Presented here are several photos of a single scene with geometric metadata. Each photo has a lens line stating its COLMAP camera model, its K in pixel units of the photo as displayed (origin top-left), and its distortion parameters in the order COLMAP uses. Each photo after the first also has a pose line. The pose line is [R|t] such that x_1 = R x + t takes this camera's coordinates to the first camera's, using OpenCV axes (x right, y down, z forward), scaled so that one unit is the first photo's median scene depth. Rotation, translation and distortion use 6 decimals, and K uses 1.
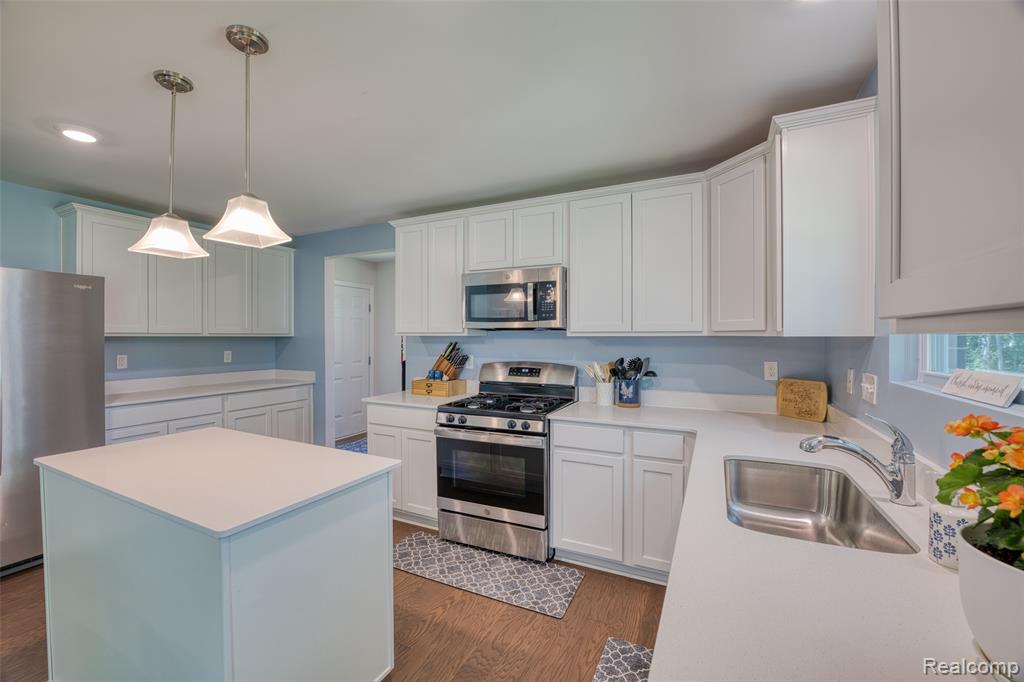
lens RADIAL K [[411.3, 0, 510.5], [0, 411.3, 339.2], [0, 0, 1]] dist [-0.018209, 0.000103]
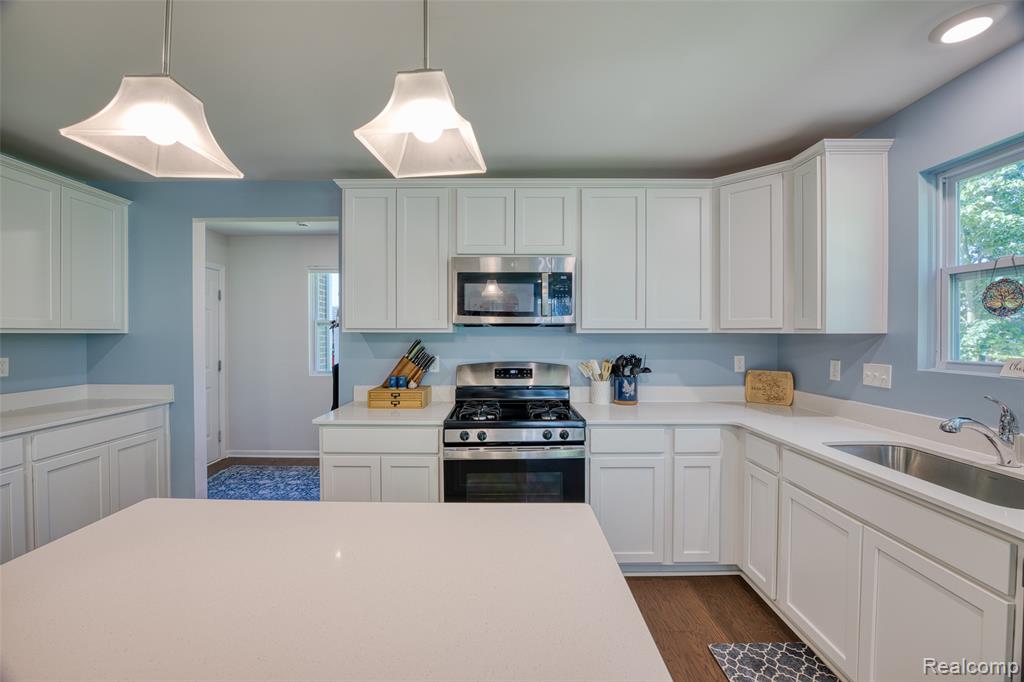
lens RADIAL K [[411.3, 0, 505.4], [0, 411.3, 338.1], [0, 0, 1]] dist [-0.018209, 0.000103]
pose [[0.902725, -0.004549, 0.430194, -0.401866], [0.002859, 0.999985, 0.004576, -0.000841], [-0.430209, -0.002901, 0.902725, 0.228358]]
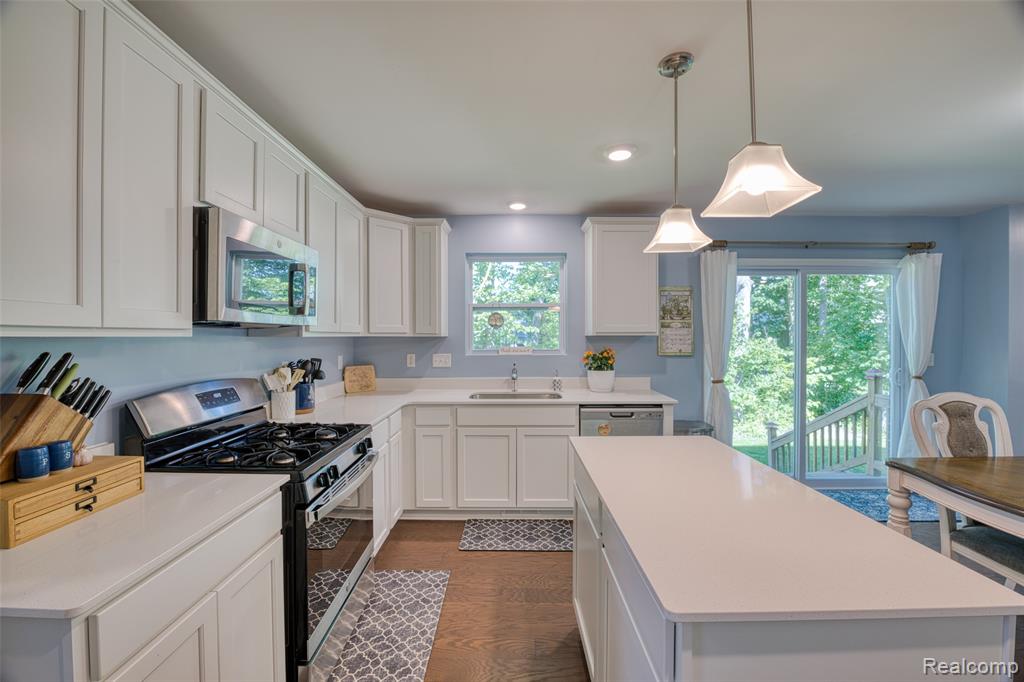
lens RADIAL K [[411.3, 0, 513.0], [0, 411.3, 340.2], [0, 0, 1]] dist [-0.018209, 0.000103]
pose [[-0.429586, -0.010026, 0.902970, -0.743606], [0.005993, 0.999885, 0.013953, -0.009018], [-0.903006, 0.011406, -0.429476, 0.960202]]
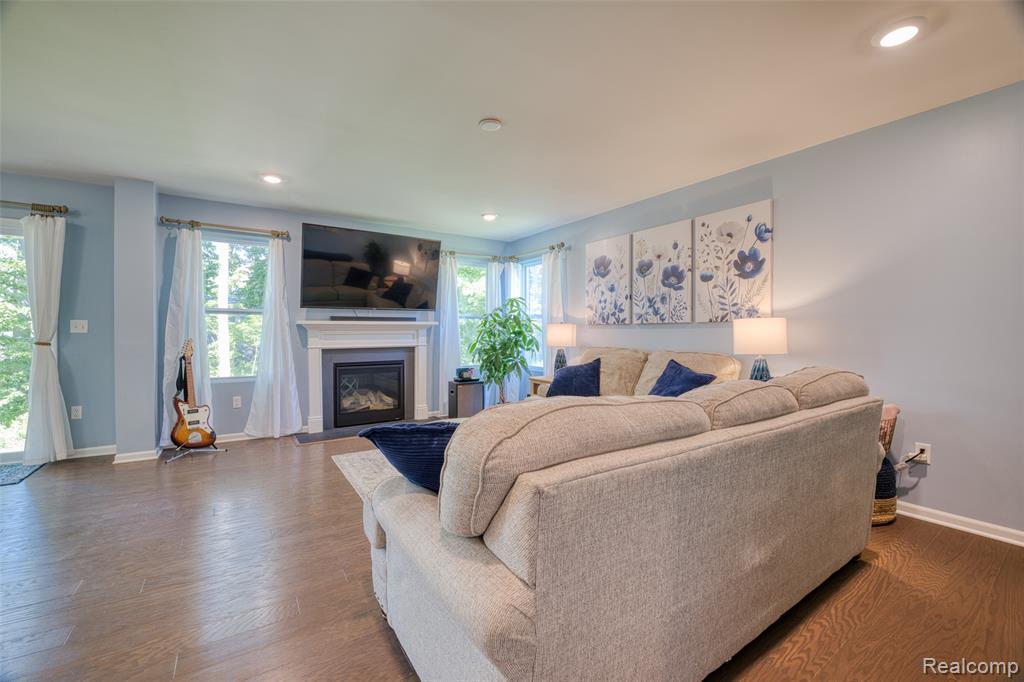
lens RADIAL K [[411.3, 0, 501.9], [0, 411.3, 337.6], [0, 0, 1]] dist [-0.018209, 0.000103]
pose [[-0.863921, -0.012770, 0.503465, -1.981361], [-0.004861, 0.999843, 0.017019, 0.089046], [-0.503604, 0.012256, -0.863848, -0.373853]]
